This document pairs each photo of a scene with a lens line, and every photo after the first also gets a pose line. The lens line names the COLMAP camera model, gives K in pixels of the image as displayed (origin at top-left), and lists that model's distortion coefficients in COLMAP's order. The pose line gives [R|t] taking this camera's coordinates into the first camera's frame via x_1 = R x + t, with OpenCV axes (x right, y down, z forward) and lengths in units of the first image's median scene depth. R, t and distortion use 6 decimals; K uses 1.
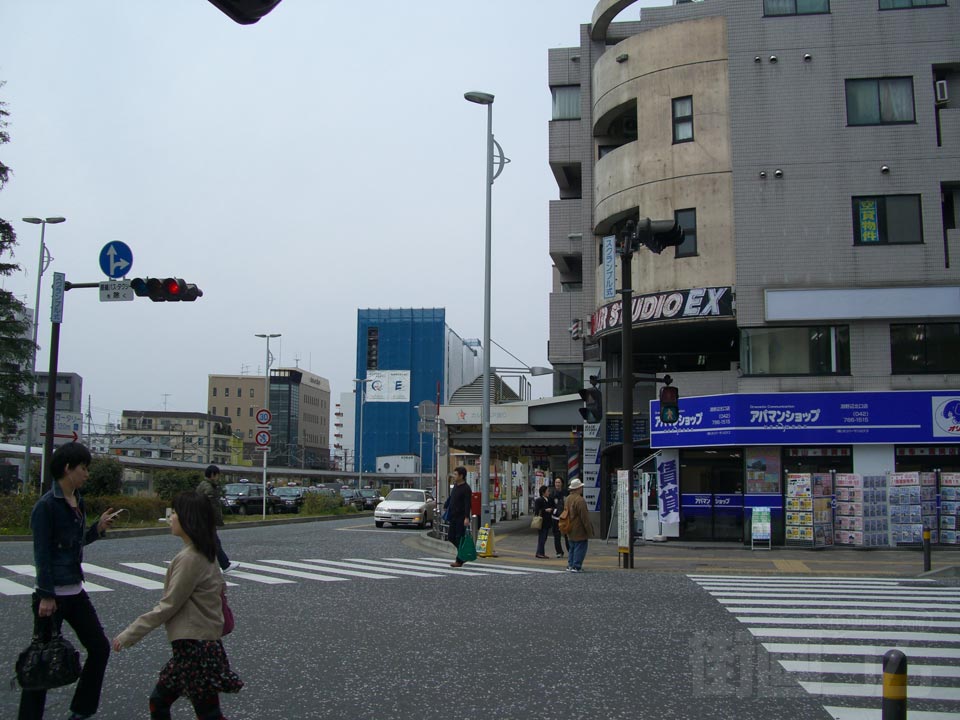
lens RADIAL K [[1064.4, 0, 467.3], [0, 1064.4, 347.3], [0, 0, 1]] dist [-0.196674, 0.178059]
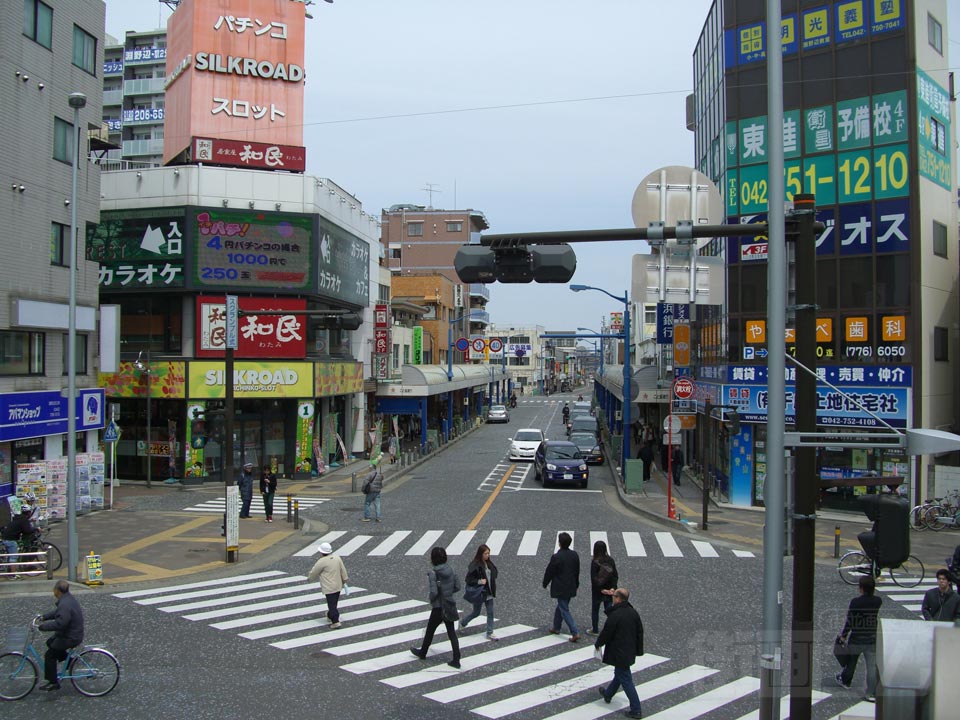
lens RADIAL K [[1064.4, 0, 467.3], [0, 1064.4, 347.3], [0, 0, 1]] dist [-0.196674, 0.178059]
pose [[-0.127870, 0.003358, 0.991785, -0.831574], [-0.131492, 0.991109, -0.020309, -0.042991], [-0.983036, -0.133008, -0.126292, 0.664950]]
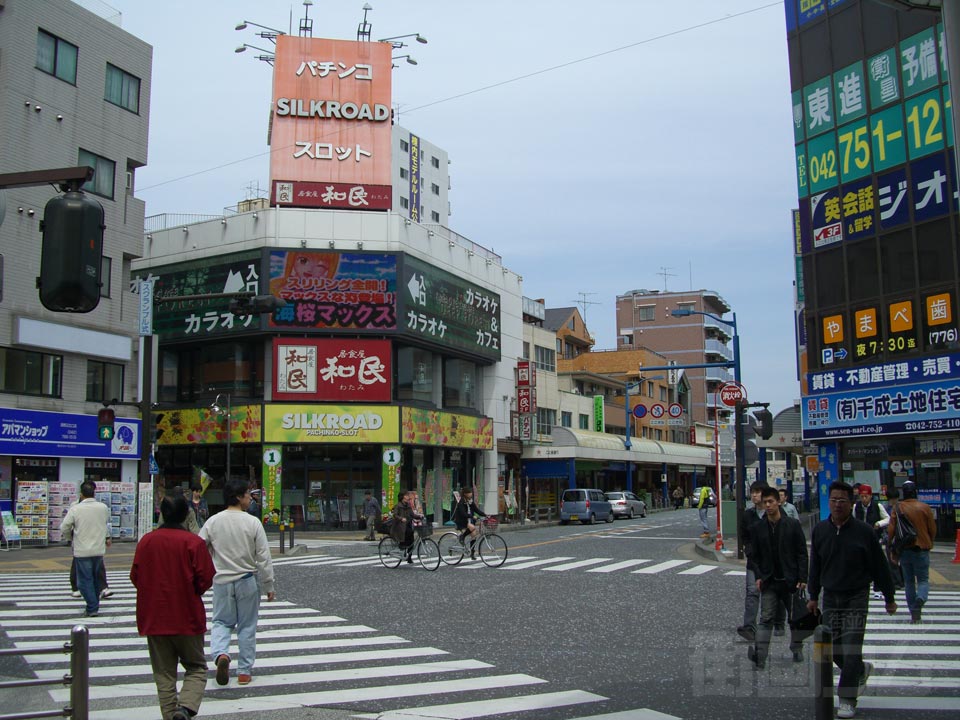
lens RADIAL K [[1064.4, 0, 467.3], [0, 1064.4, 347.3], [0, 0, 1]] dist [-0.196674, 0.178059]
pose [[0.164276, 0.112629, 0.979963, -0.699482], [-0.116202, 0.988752, -0.094160, 0.025871], [-0.979546, -0.098405, 0.175516, 0.337315]]
